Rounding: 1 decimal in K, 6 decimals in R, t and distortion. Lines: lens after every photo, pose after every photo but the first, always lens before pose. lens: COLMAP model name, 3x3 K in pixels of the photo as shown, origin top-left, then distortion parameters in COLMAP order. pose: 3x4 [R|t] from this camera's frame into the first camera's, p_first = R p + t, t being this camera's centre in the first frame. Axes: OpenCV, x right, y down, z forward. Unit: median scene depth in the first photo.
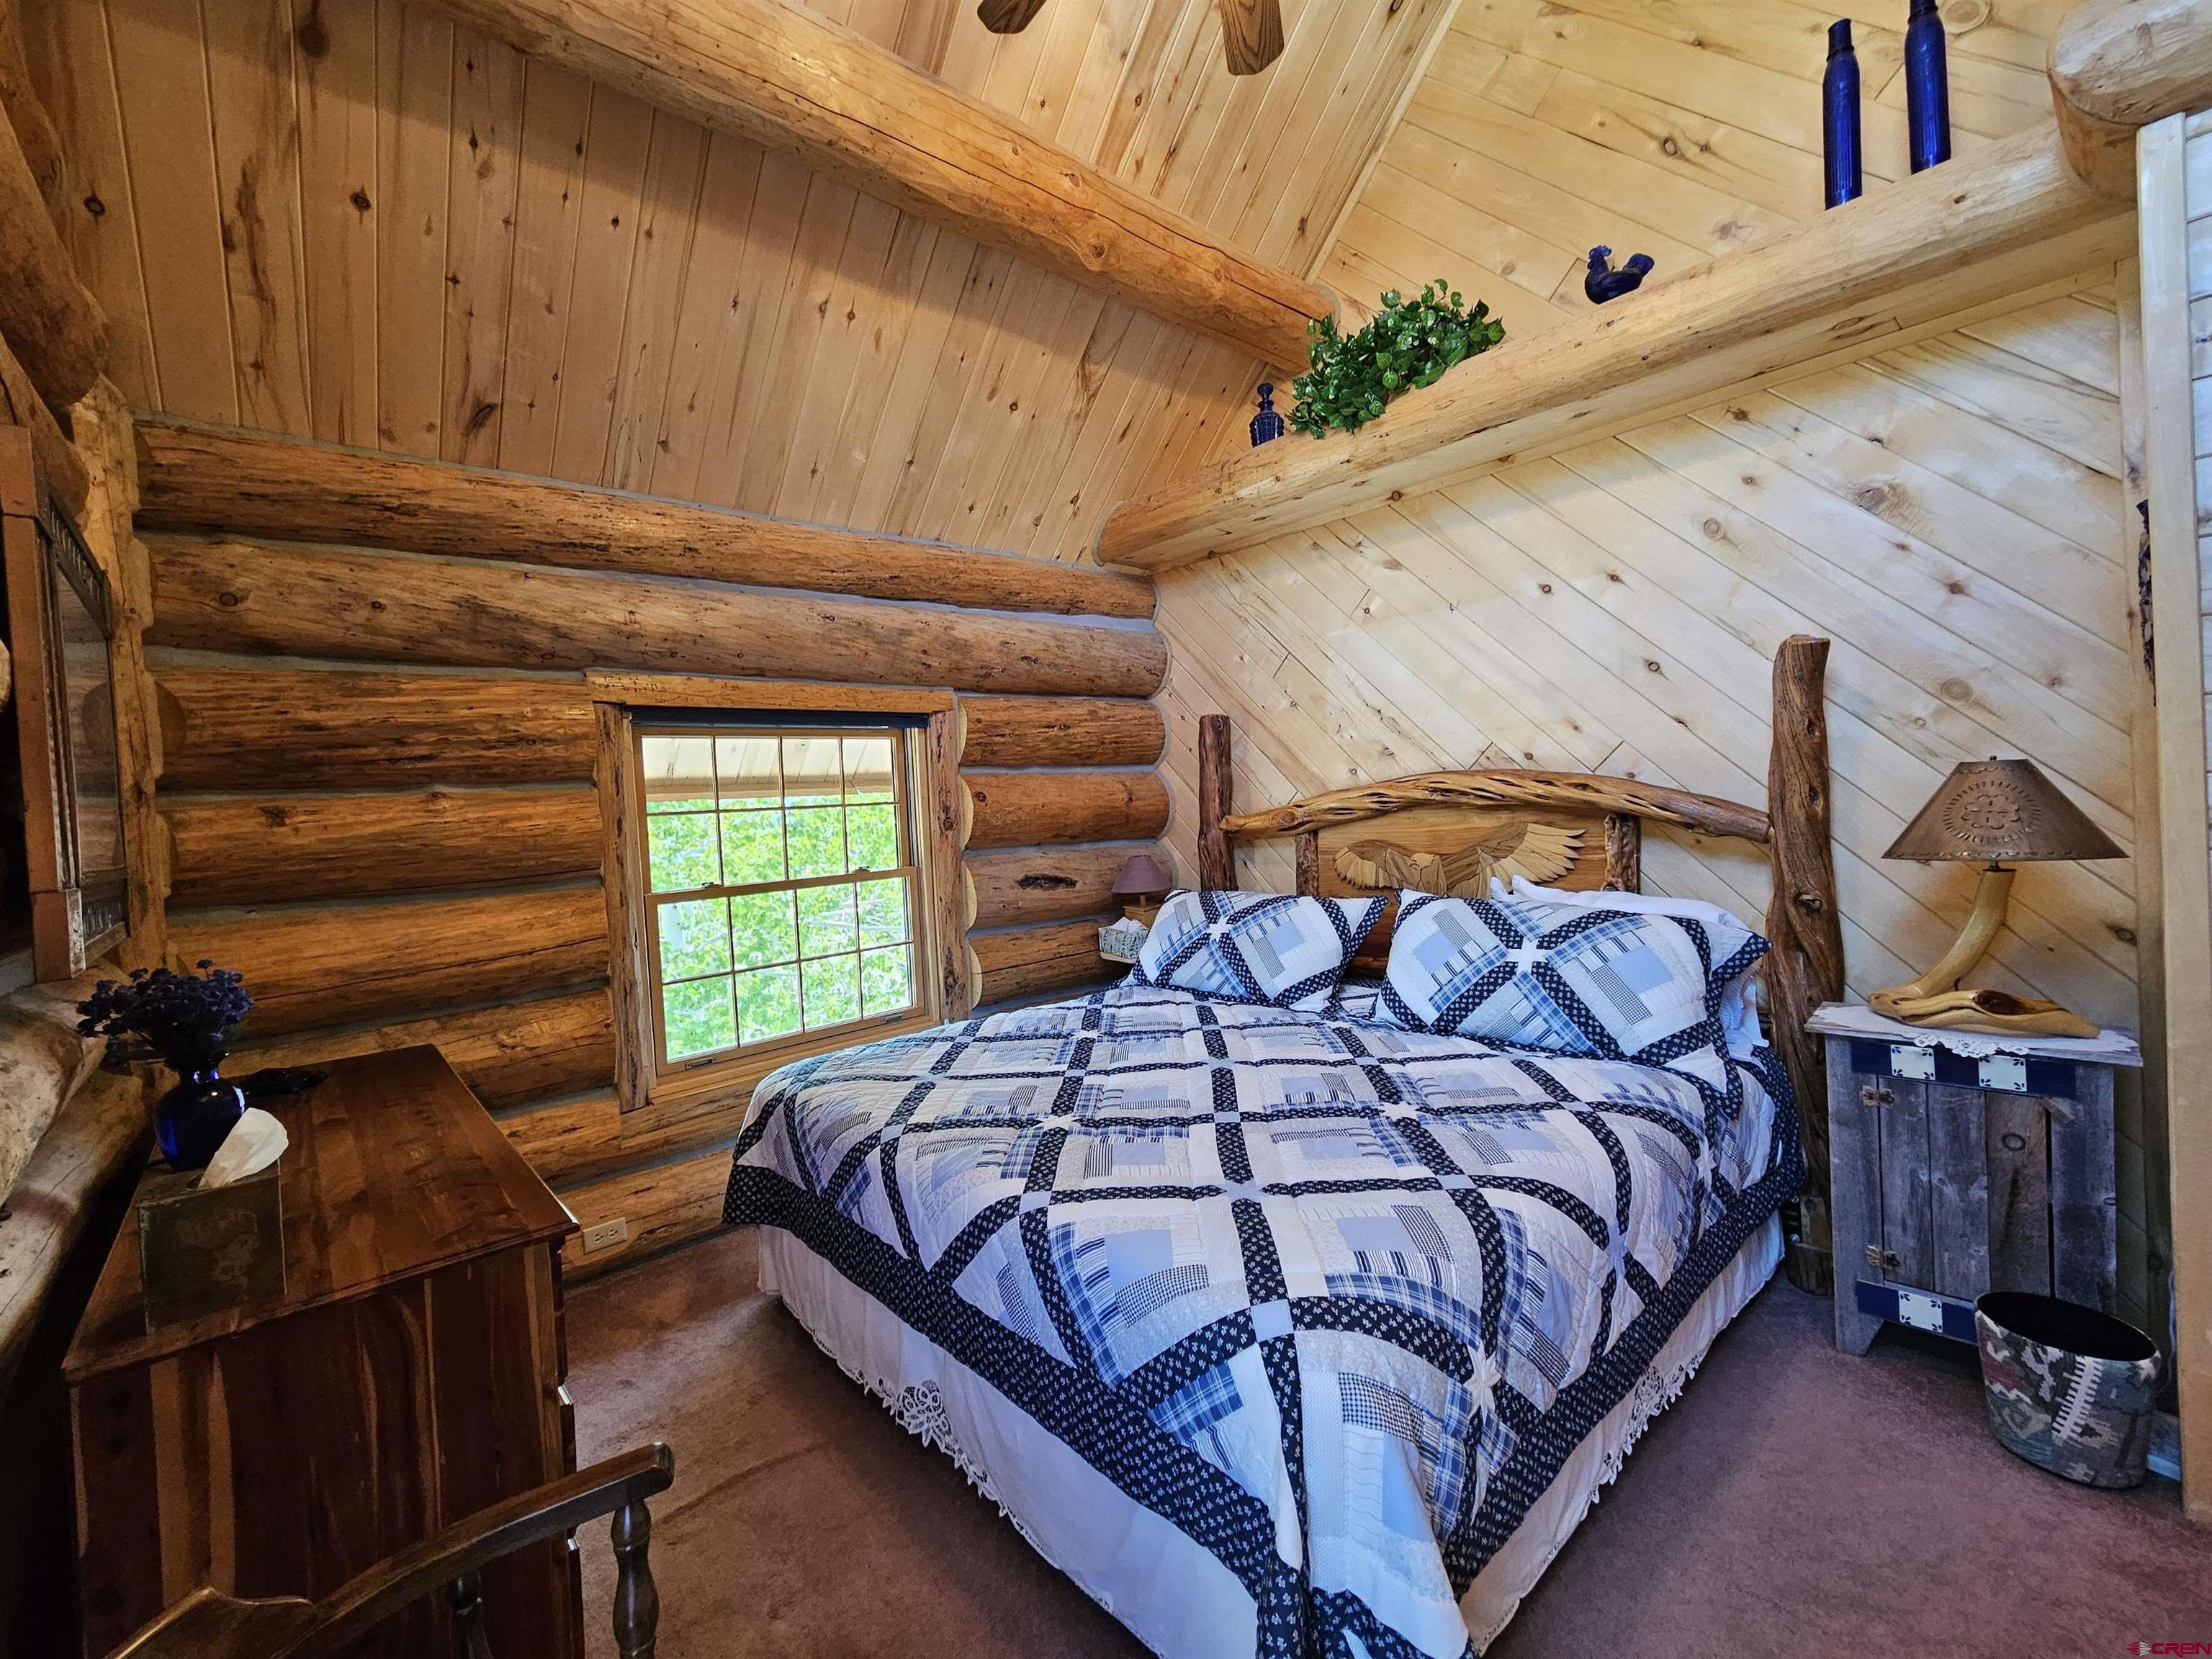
lens RADIAL K [[894.4, 0, 1100.4], [0, 894.4, 824.5], [0, 0, 1]] dist [0.002443, -0.000237]
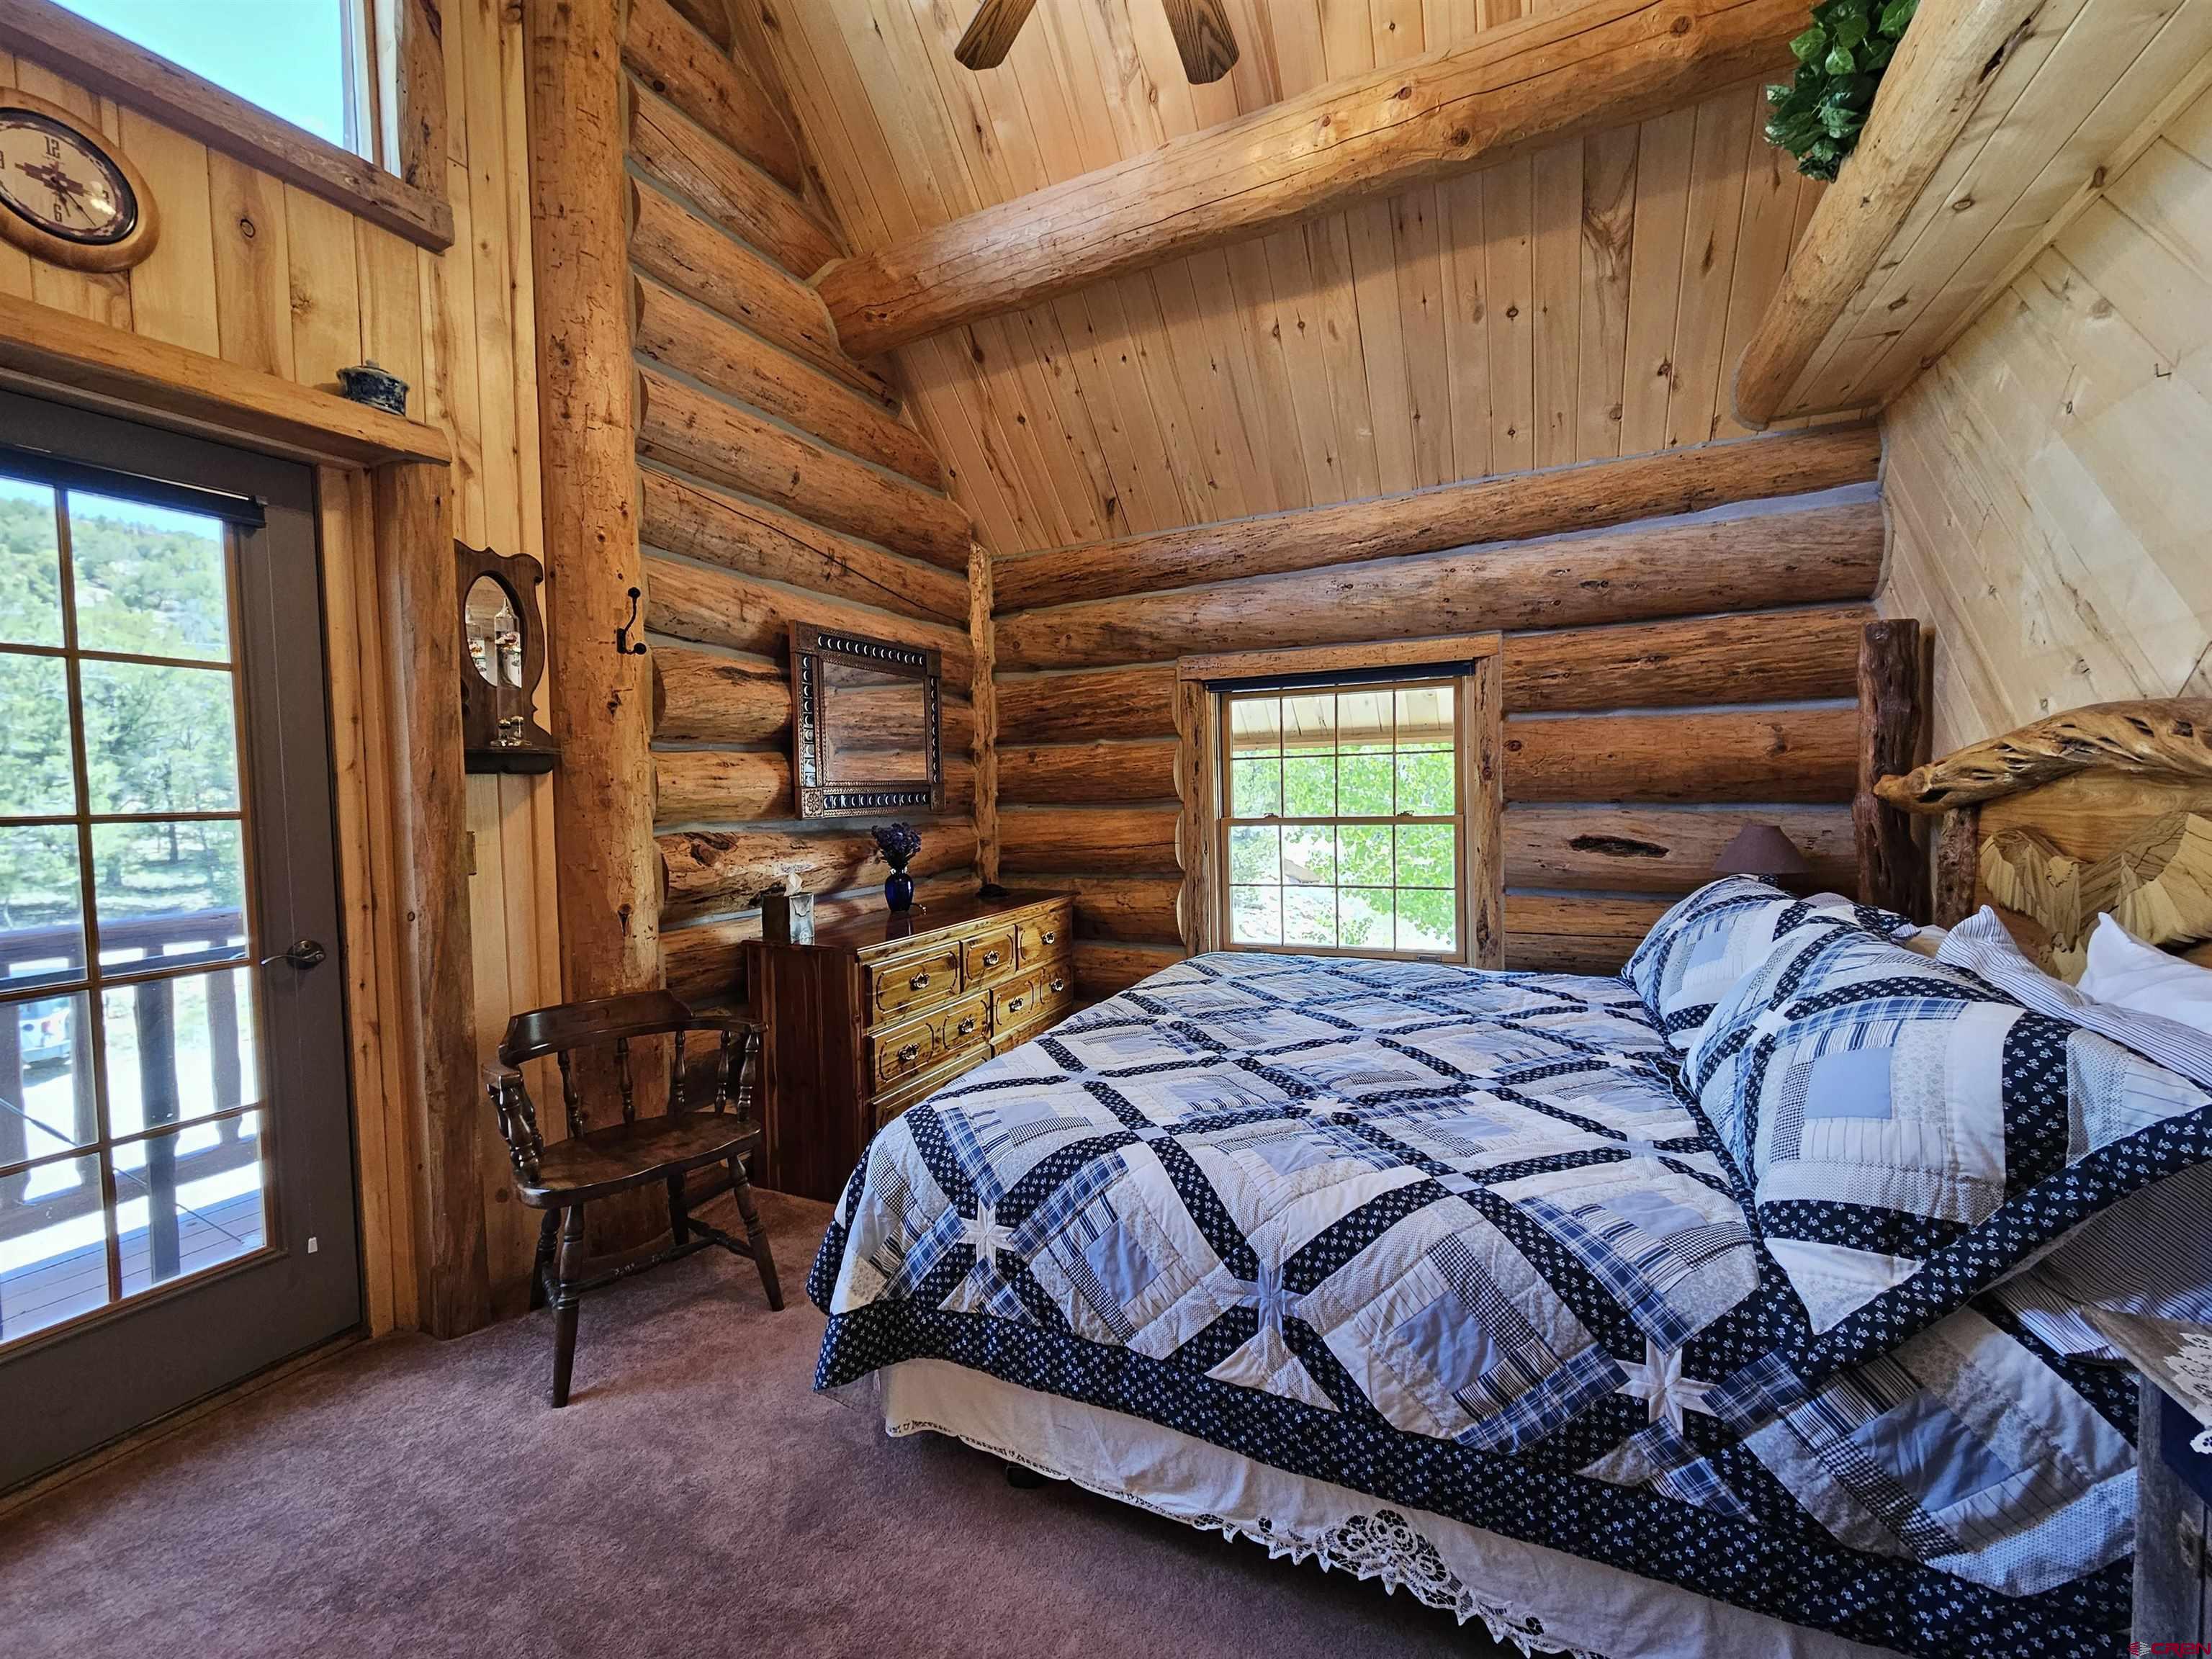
lens RADIAL K [[894.4, 0, 1100.1], [0, 894.4, 824.3], [0, 0, 1]] dist [0.002443, -0.000237]
pose [[0.410283, 0.085155, -0.907974, 0.667172], [-0.019180, 0.996216, 0.084764, -0.024435], [0.911757, -0.017363, 0.410364, 0.270976]]
